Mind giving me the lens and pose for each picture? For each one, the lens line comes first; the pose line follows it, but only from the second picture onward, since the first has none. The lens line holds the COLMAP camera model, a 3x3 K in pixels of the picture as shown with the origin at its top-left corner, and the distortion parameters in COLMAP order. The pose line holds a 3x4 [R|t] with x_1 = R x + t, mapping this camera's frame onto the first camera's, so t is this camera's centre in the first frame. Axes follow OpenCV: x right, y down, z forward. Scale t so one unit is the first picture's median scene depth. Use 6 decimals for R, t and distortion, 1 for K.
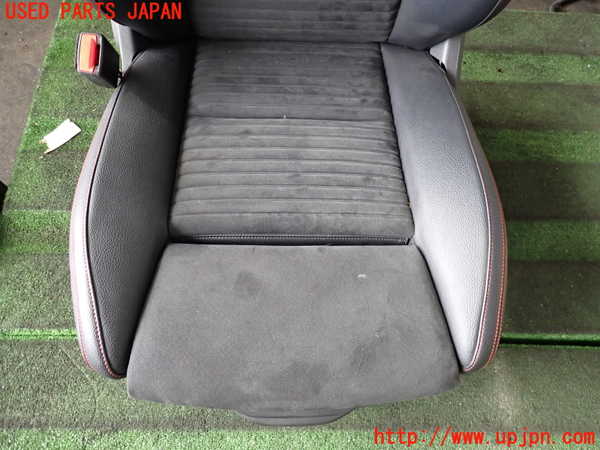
lens RADIAL K [[447.0, 0, 300.0], [0, 447.0, 225.0], [0, 0, 1]] dist [-0.000529, -0.002163]
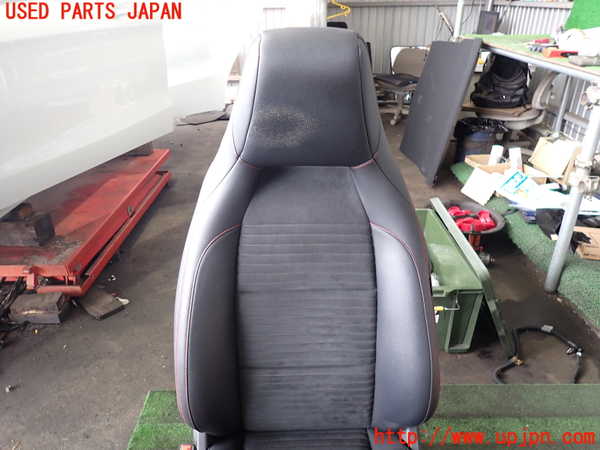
lens RADIAL K [[441.6, 0, 300.0], [0, 441.6, 225.0], [0, 0, 1]] dist [-0.003165, -0.004310]
pose [[0.998657, -0.050855, -0.009872, 0.008287], [0.032846, 0.768956, -0.638458, 0.006068], [0.040059, 0.637276, 0.769594, -0.598930]]
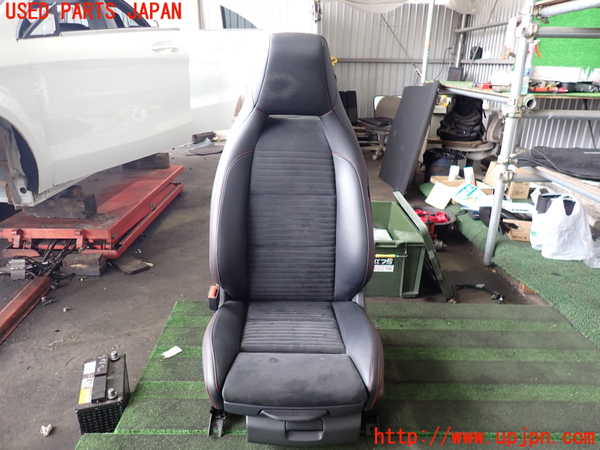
lens RADIAL K [[441.6, 0, 300.0], [0, 441.6, 225.0], [0, 0, 1]] dist [-0.003165, -0.004310]
pose [[0.999519, -0.029192, 0.010515, 0.013666], [0.027664, 0.684968, -0.728048, 0.965214], [0.014051, 0.727988, 0.685446, -0.811807]]
